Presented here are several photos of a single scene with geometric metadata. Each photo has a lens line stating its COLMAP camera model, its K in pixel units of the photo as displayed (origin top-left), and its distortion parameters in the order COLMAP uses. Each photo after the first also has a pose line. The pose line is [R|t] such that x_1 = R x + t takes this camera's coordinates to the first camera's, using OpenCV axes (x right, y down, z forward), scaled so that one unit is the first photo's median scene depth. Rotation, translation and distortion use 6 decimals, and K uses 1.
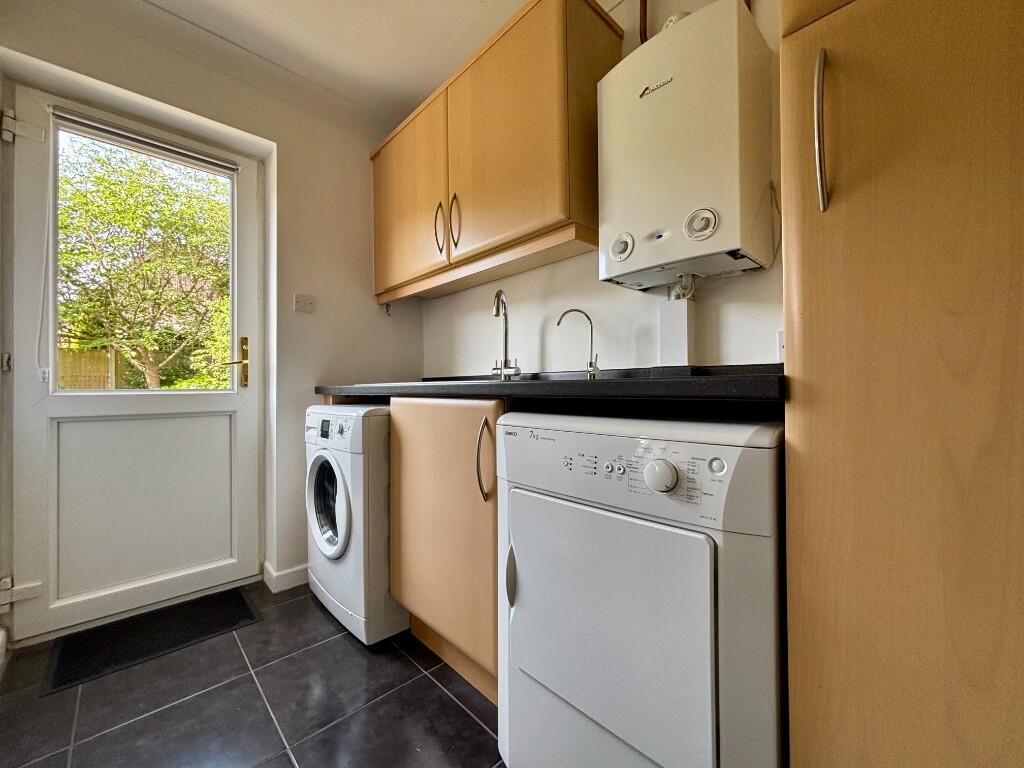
lens RADIAL K [[413.7, 0, 512.0], [0, 413.7, 384.0], [0, 0, 1]] dist [-0.000718, -0.000056]
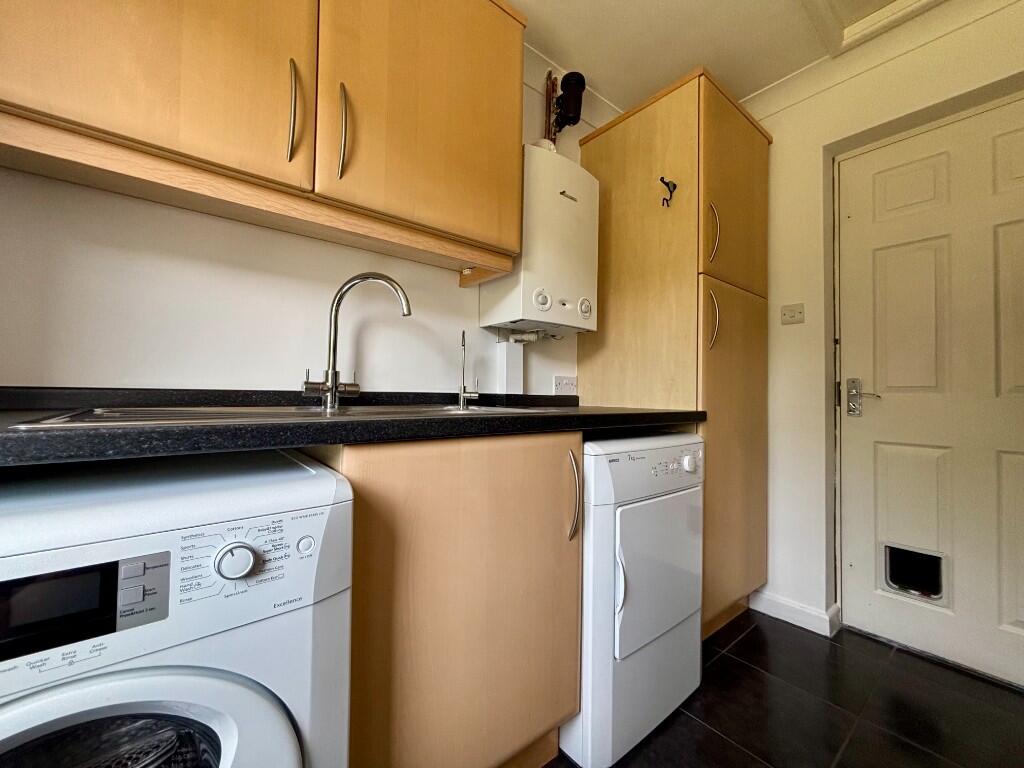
lens RADIAL K [[413.7, 0, 512.0], [0, 413.7, 384.0], [0, 0, 1]] dist [-0.000718, -0.000056]
pose [[0.077021, 0.035337, 0.996403, -1.019579], [-0.024906, 0.999128, -0.033508, -0.038424], [-0.996718, -0.022235, 0.077834, 1.060570]]
